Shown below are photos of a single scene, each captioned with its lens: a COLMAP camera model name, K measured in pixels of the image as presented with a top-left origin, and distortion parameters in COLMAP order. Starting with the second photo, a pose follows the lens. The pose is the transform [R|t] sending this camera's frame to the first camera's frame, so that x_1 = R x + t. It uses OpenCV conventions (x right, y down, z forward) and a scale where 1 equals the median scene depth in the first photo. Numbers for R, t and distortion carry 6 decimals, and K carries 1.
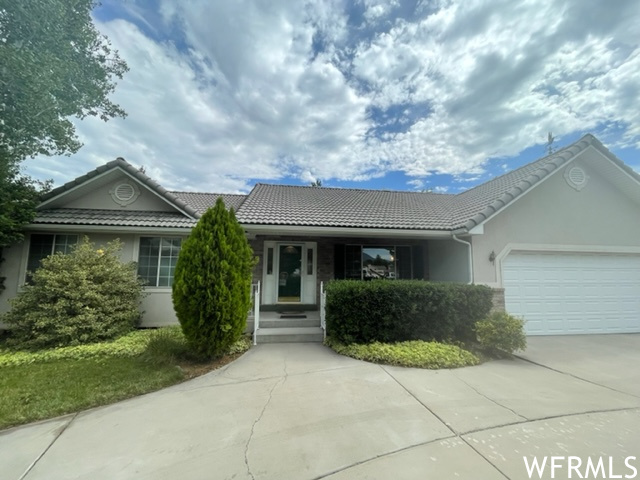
lens RADIAL K [[258.6, 0, 319.2], [0, 258.6, 241.6], [0, 0, 1]] dist [0.000446, 0.000270]
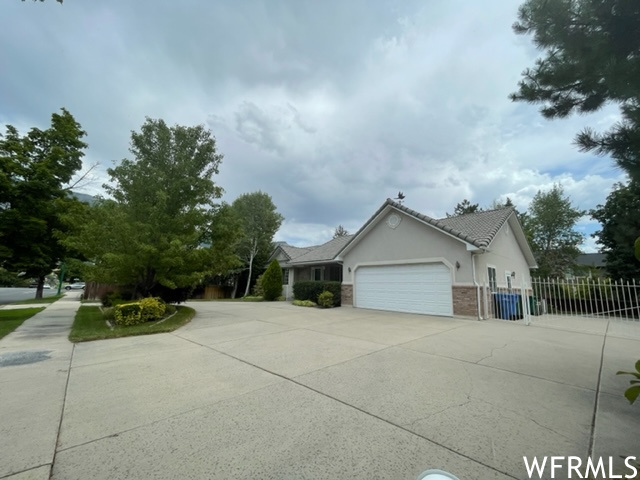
lens RADIAL K [[258.6, 0, 319.2], [0, 258.6, 241.6], [0, 0, 1]] dist [0.000446, 0.000270]
pose [[0.547238, -0.138745, -0.825397, 2.875198], [0.077896, 0.990327, -0.114824, 0.066167], [0.833344, -0.001459, 0.552753, -0.504366]]
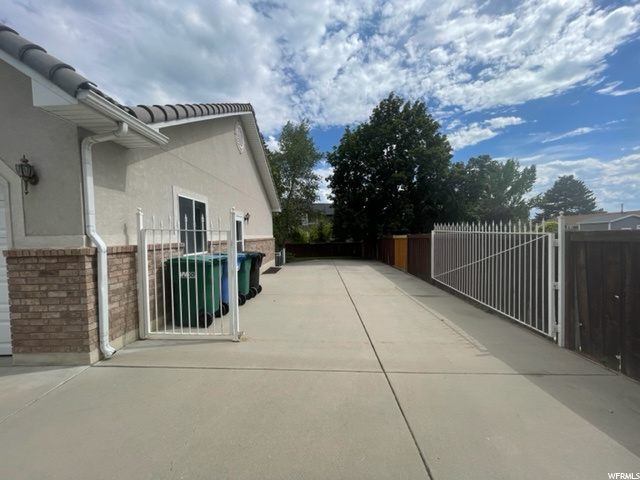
lens RADIAL K [[258.6, 0, 319.2], [0, 258.6, 241.6], [0, 0, 1]] dist [0.000446, 0.000270]
pose [[0.985577, -0.032339, -0.166107, 2.484523], [0.055971, 0.988622, 0.139622, 0.191301], [0.159702, -0.146905, 0.976173, 0.959249]]
